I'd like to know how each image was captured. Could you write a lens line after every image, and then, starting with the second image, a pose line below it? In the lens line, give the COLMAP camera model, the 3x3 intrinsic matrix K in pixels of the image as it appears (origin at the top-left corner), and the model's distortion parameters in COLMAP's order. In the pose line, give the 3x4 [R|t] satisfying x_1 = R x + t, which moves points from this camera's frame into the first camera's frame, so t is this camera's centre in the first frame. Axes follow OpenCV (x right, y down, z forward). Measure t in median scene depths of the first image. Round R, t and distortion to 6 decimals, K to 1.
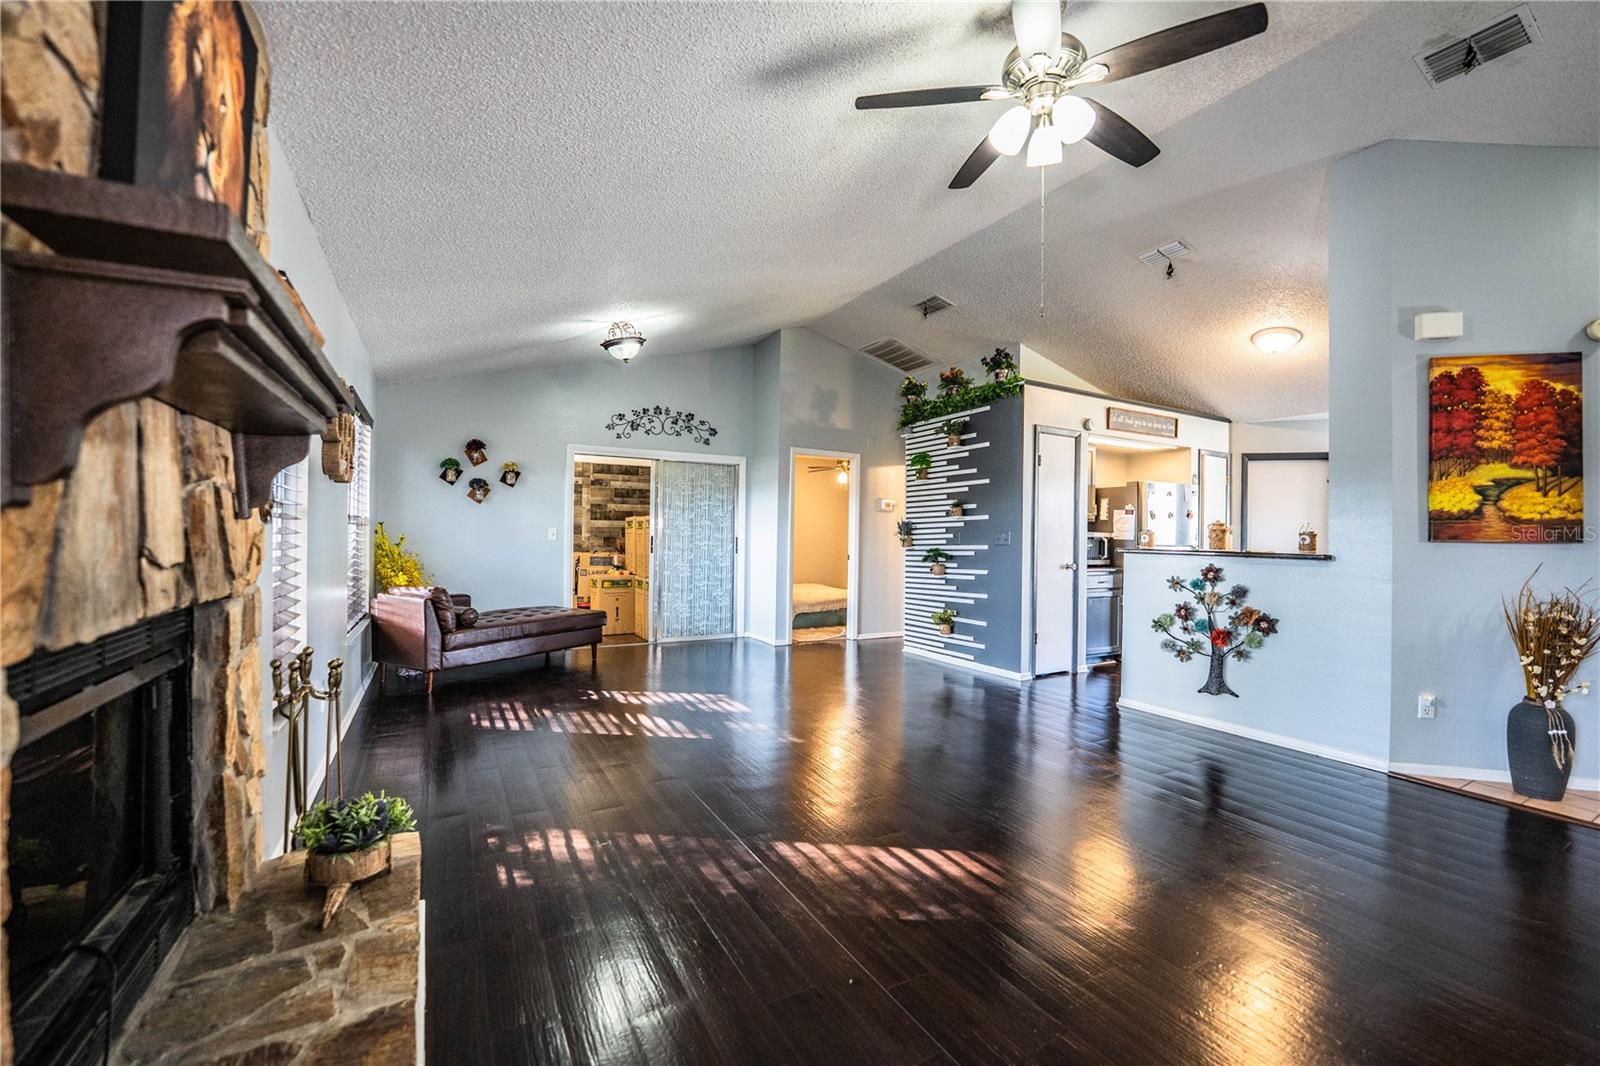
lens RADIAL K [[651.5, 0, 801.0], [0, 651.5, 537.8], [0, 0, 1]] dist [-0.025441, 0.001072]
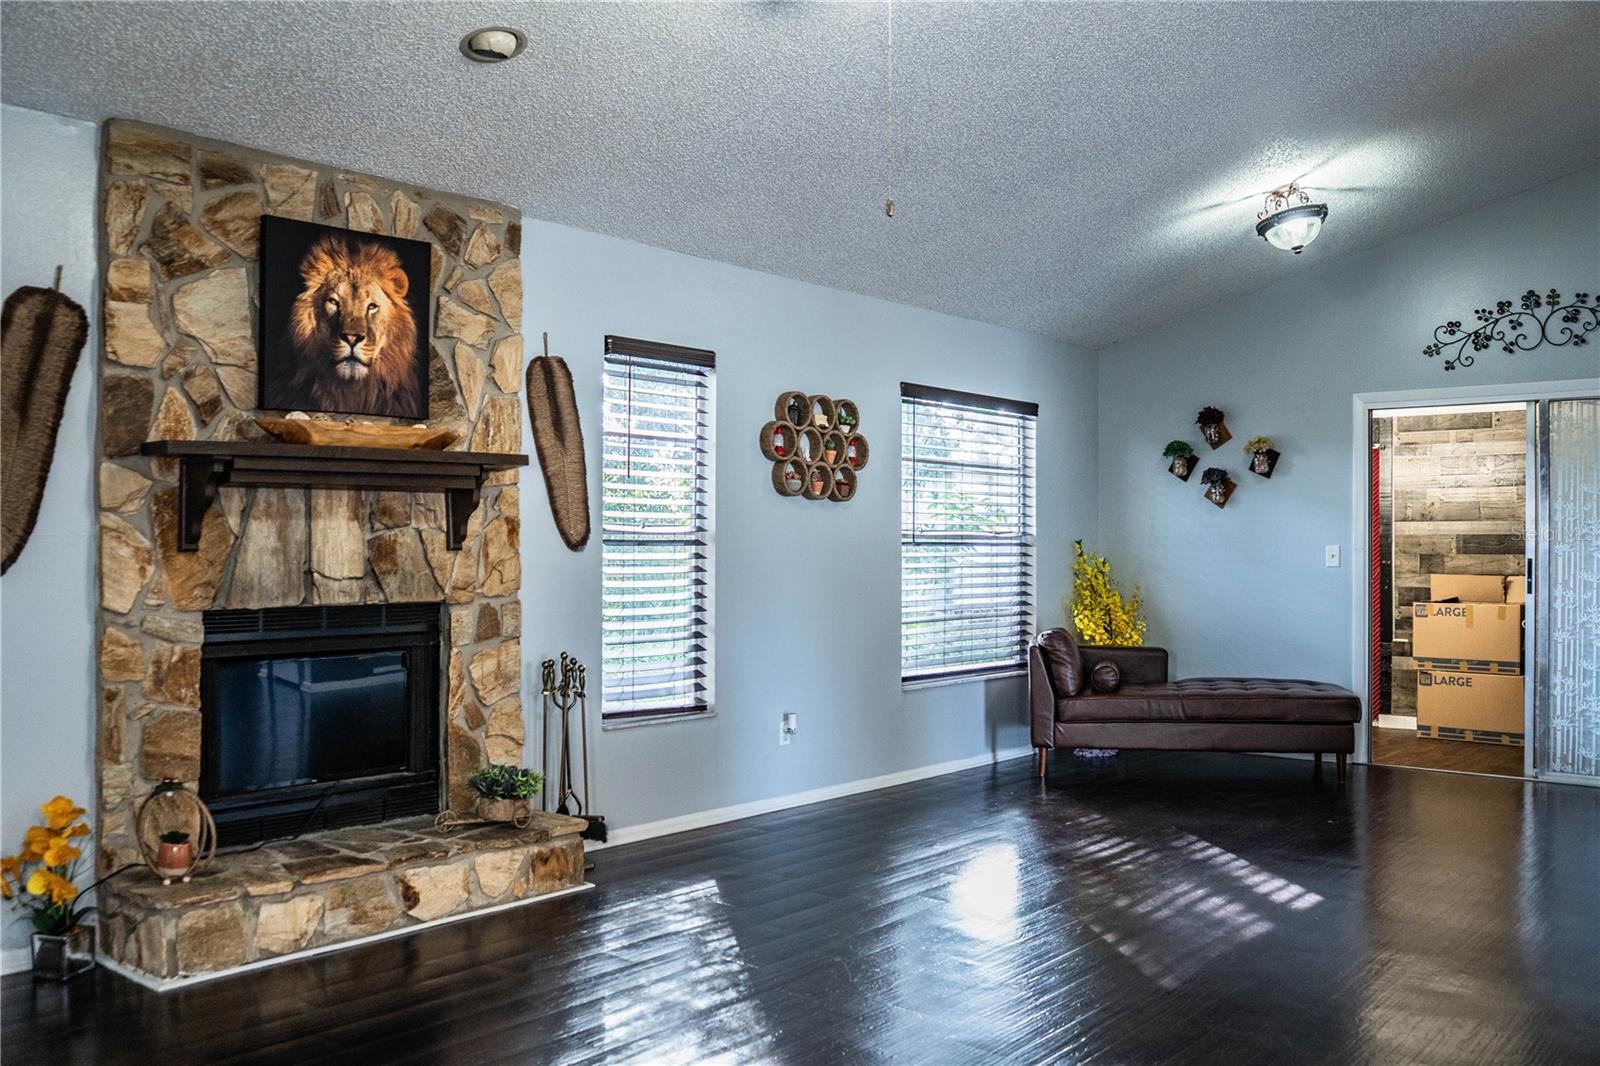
lens RADIAL K [[1346.4, 0, 804.8], [0, 1346.4, 526.1], [0, 0, 1]] dist [-0.103730, 0.075151]
pose [[0.346675, -0.024925, -0.937654, 0.630163], [-0.000296, 0.999644, -0.026683, -0.000868], [0.937985, 0.009528, 0.346544, 0.189205]]
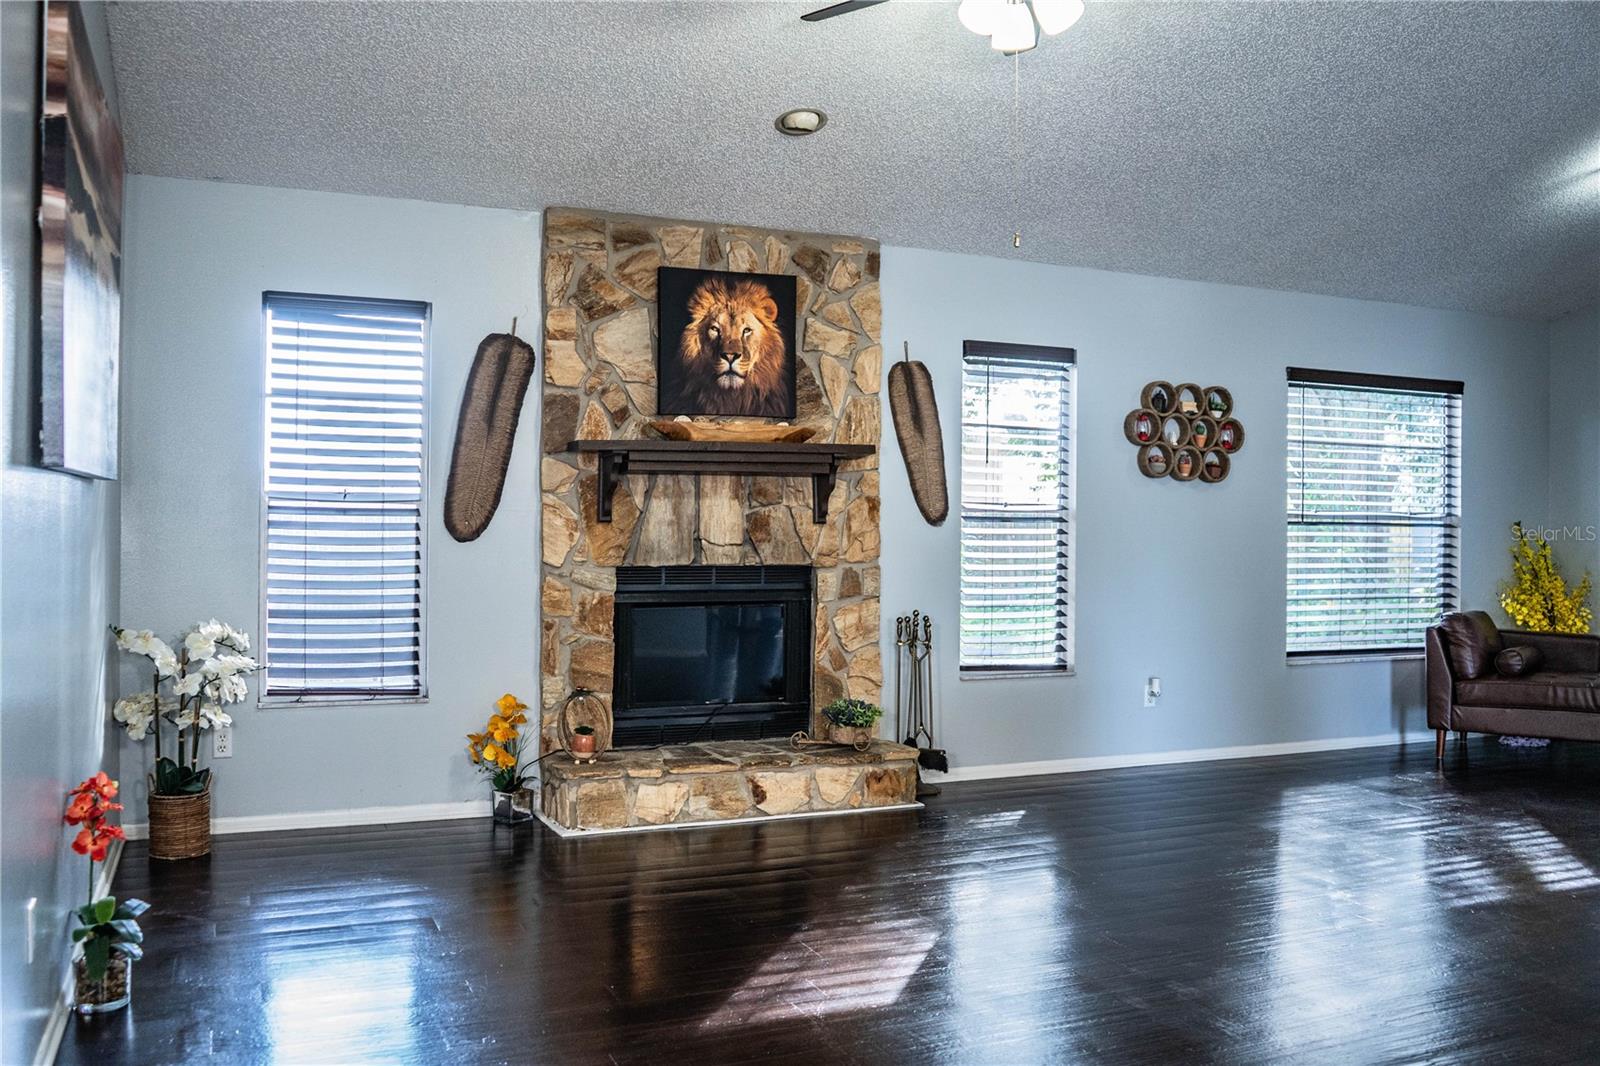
lens RADIAL K [[1346.4, 0, 800.5], [0, 1346.4, 525.9], [0, 0, 1]] dist [-0.103730, 0.075151]
pose [[-0.098084, -0.014506, -0.995072, 0.805329], [-0.012857, 0.999829, -0.013308, 0.007788], [0.995095, 0.011488, -0.098254, 0.363114]]
